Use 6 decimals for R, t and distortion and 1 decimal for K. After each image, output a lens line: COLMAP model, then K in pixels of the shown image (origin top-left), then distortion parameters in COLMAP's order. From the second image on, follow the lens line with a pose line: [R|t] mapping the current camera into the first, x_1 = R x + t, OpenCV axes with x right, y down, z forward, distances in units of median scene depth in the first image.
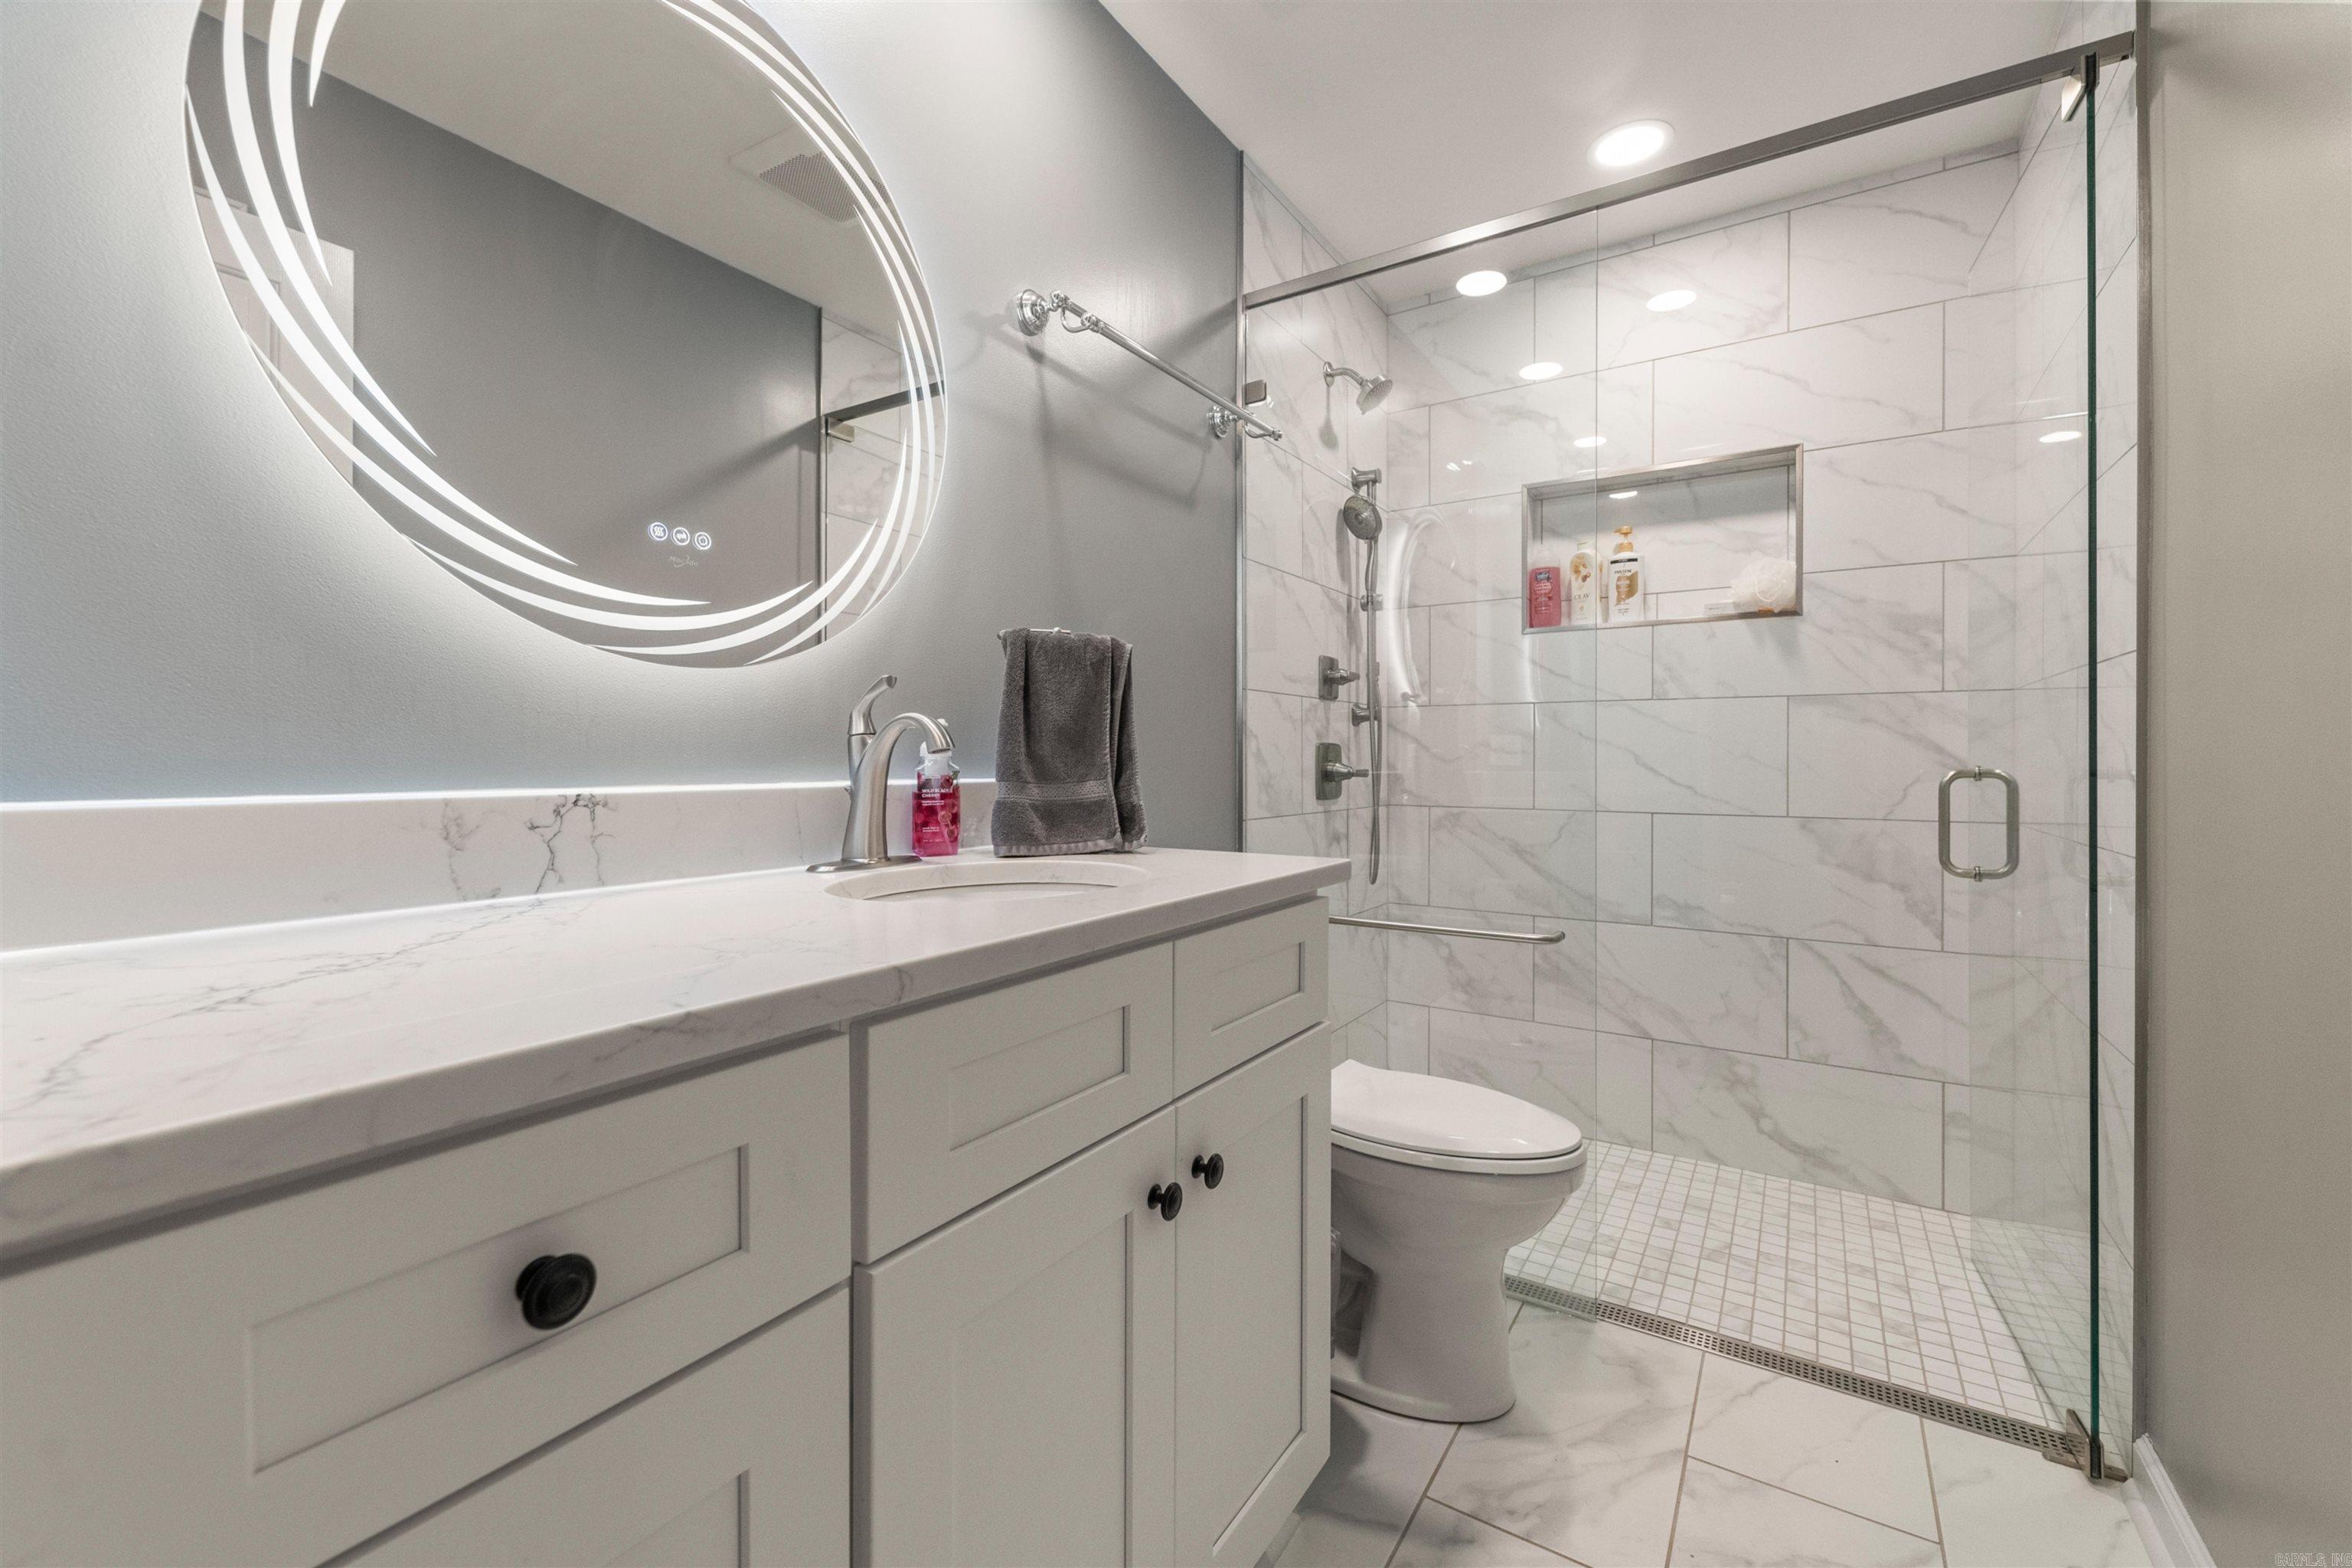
lens RADIAL K [[970.0, 0, 1161.5], [0, 970.0, 760.9], [0, 0, 1]] dist [0.006989, -0.004254]
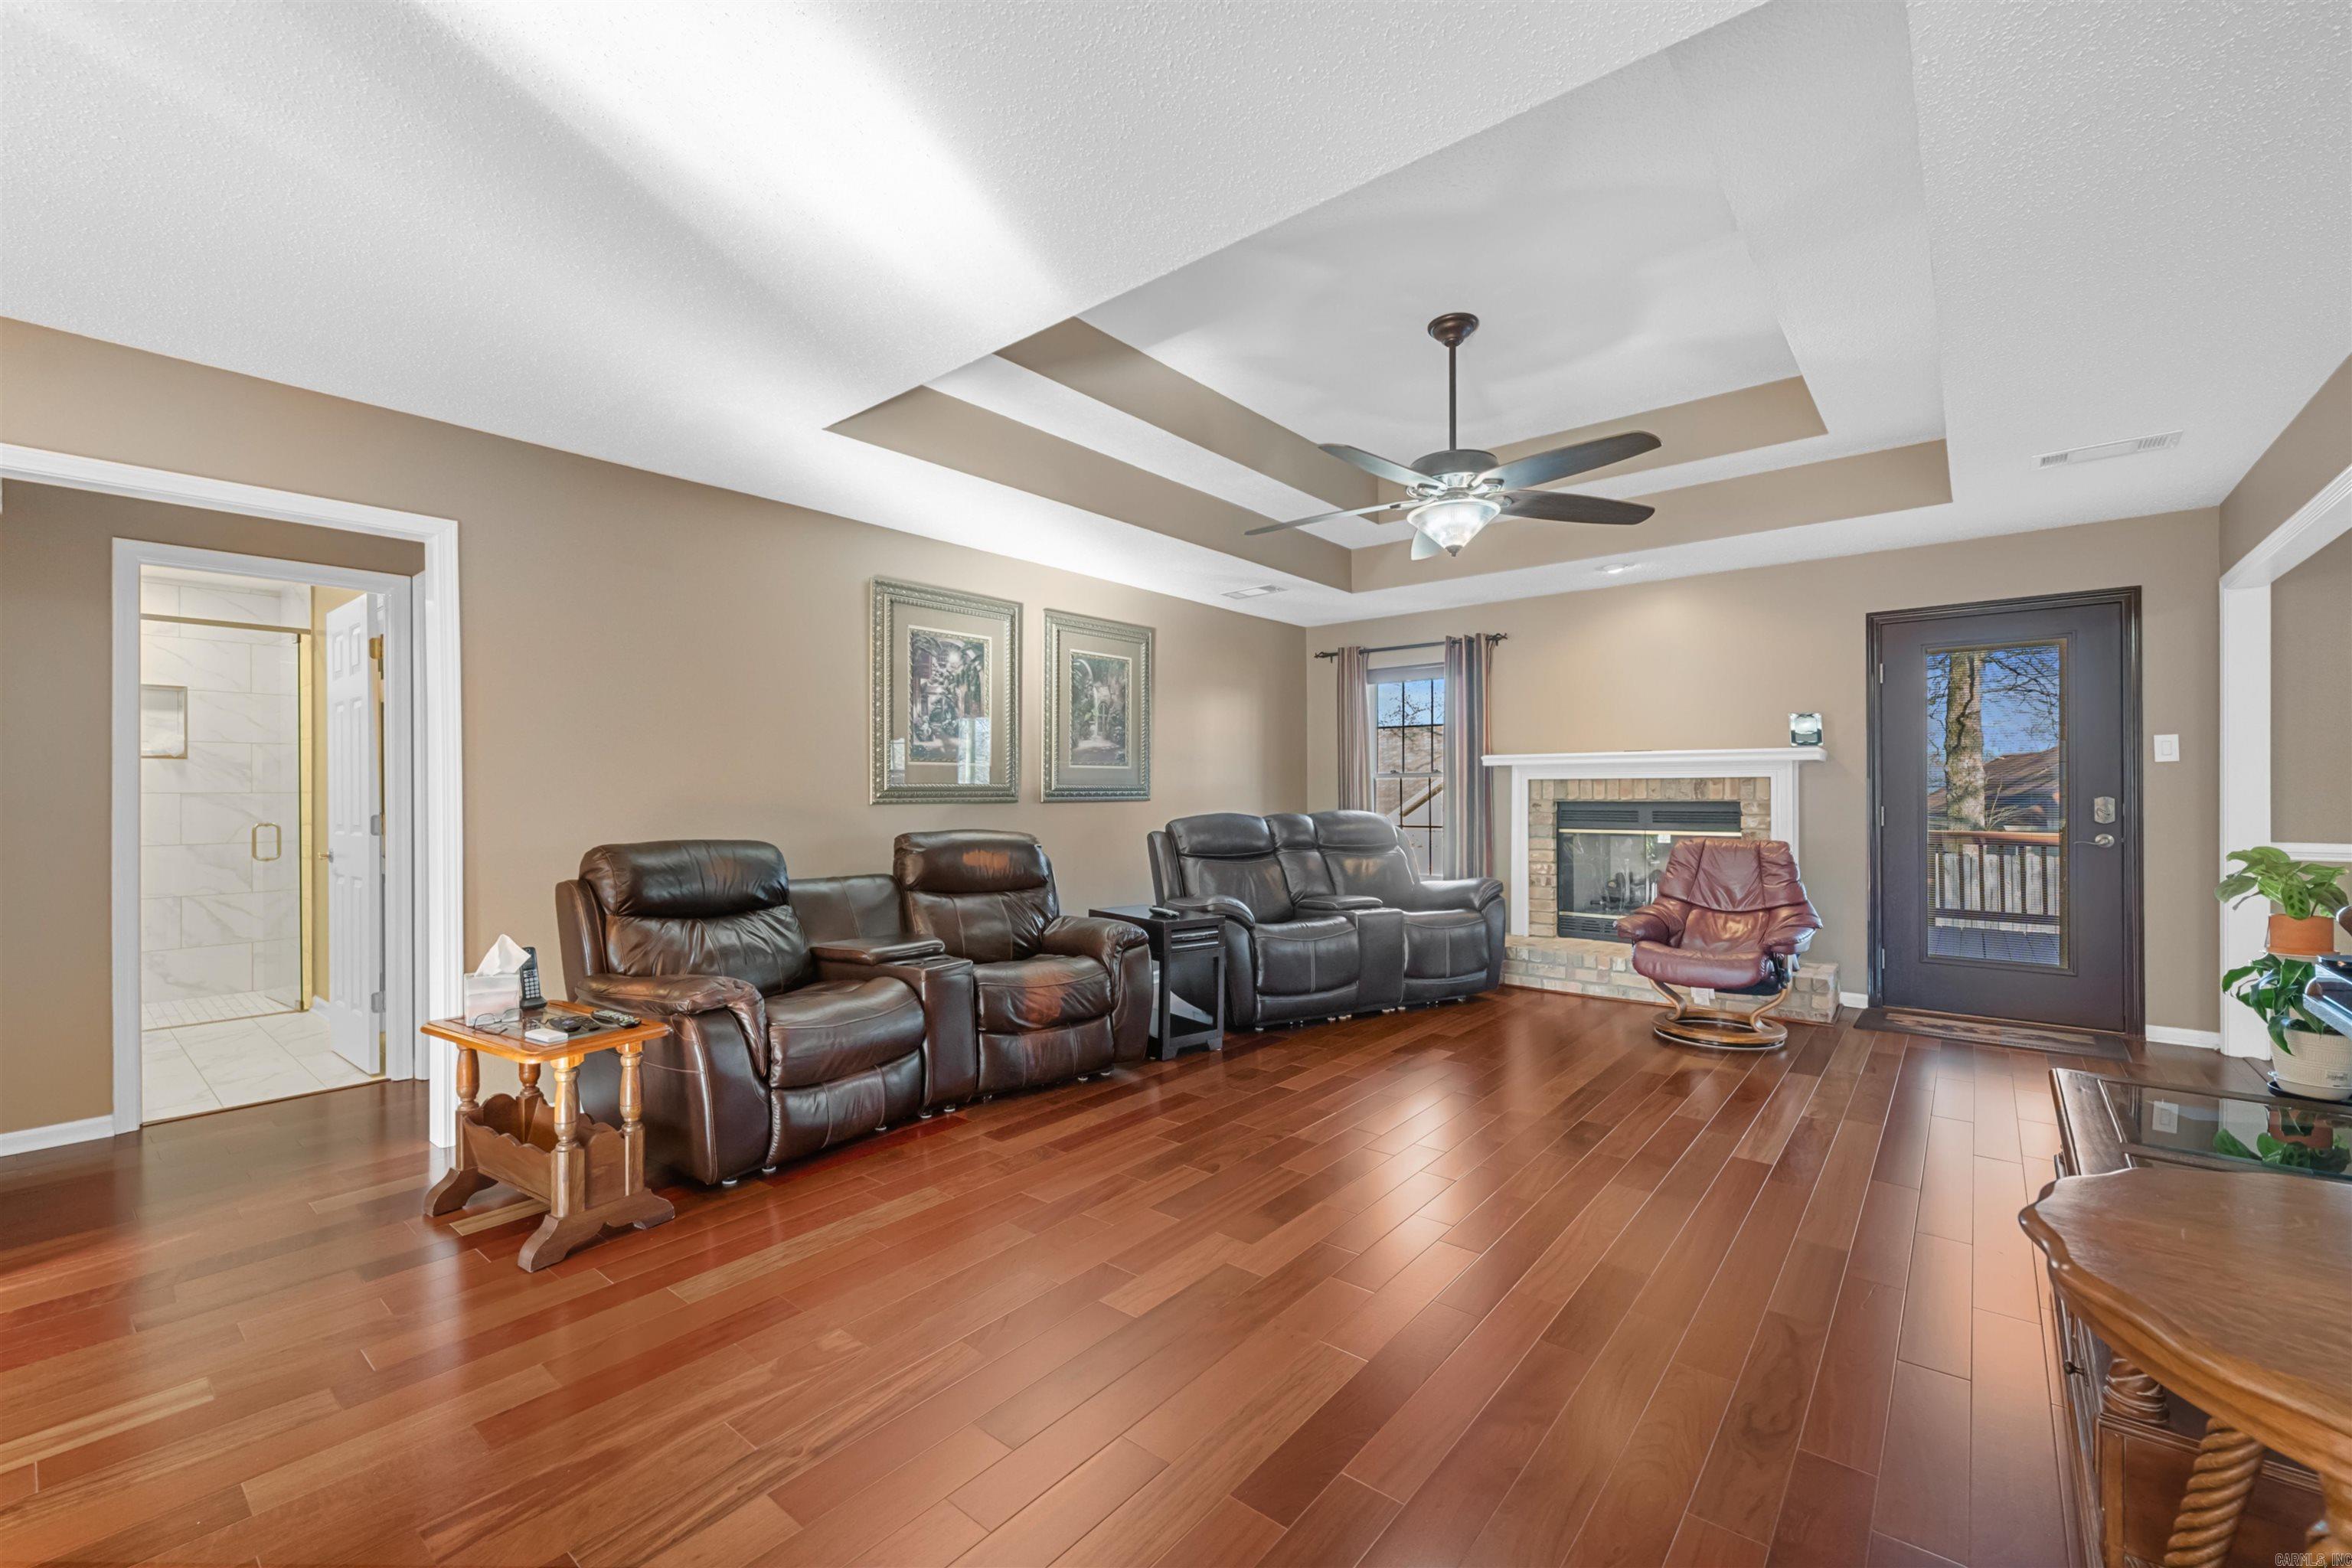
lens RADIAL K [[970.0, 0, 1183.7], [0, 970.0, 788.1], [0, 0, 1]] dist [0.006989, -0.004254]
pose [[0.108896, 0.000531, 0.994053, -1.492397], [0.005670, 0.999983, -0.001156, -0.065717], [-0.994037, 0.005762, 0.108891, -1.738997]]
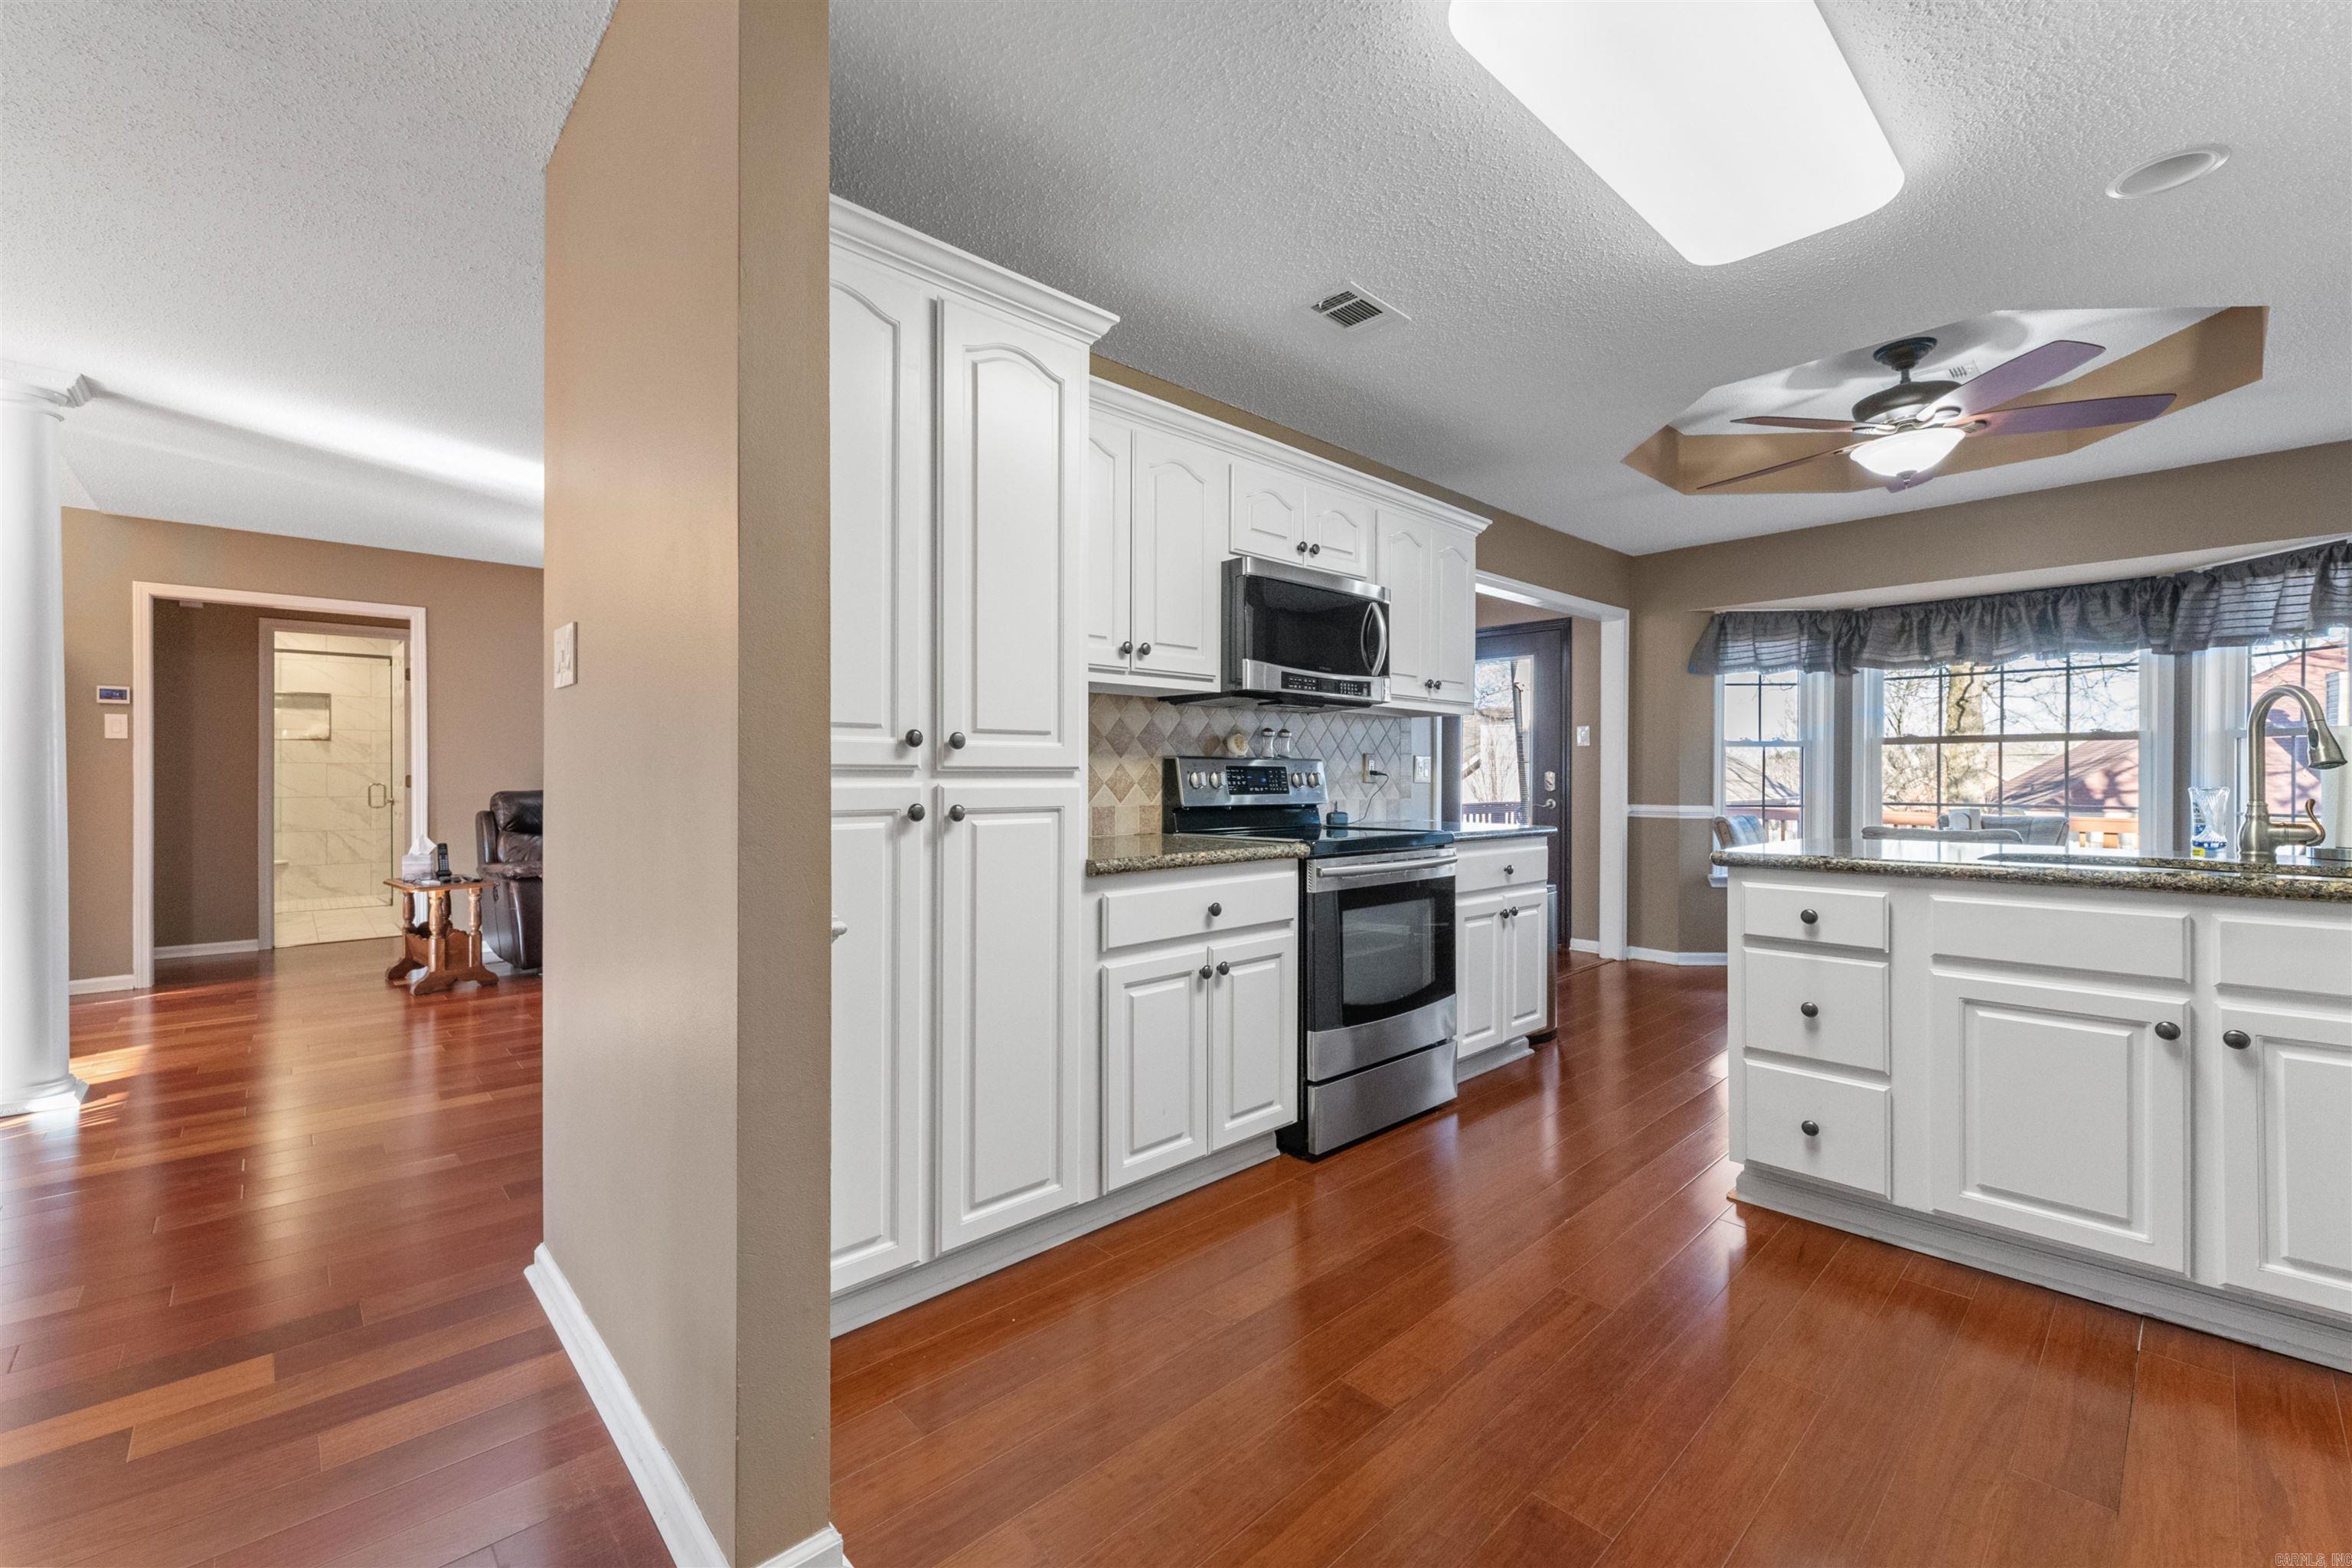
lens RADIAL K [[970.0, 0, 1173.9], [0, 970.0, 772.4], [0, 0, 1]] dist [0.006989, -0.004254]
pose [[0.241285, -0.000508, 0.970454, -2.175070], [-0.000336, 1.000000, 0.000606, -0.037203], [-0.970454, -0.000472, 0.241285, -3.023414]]
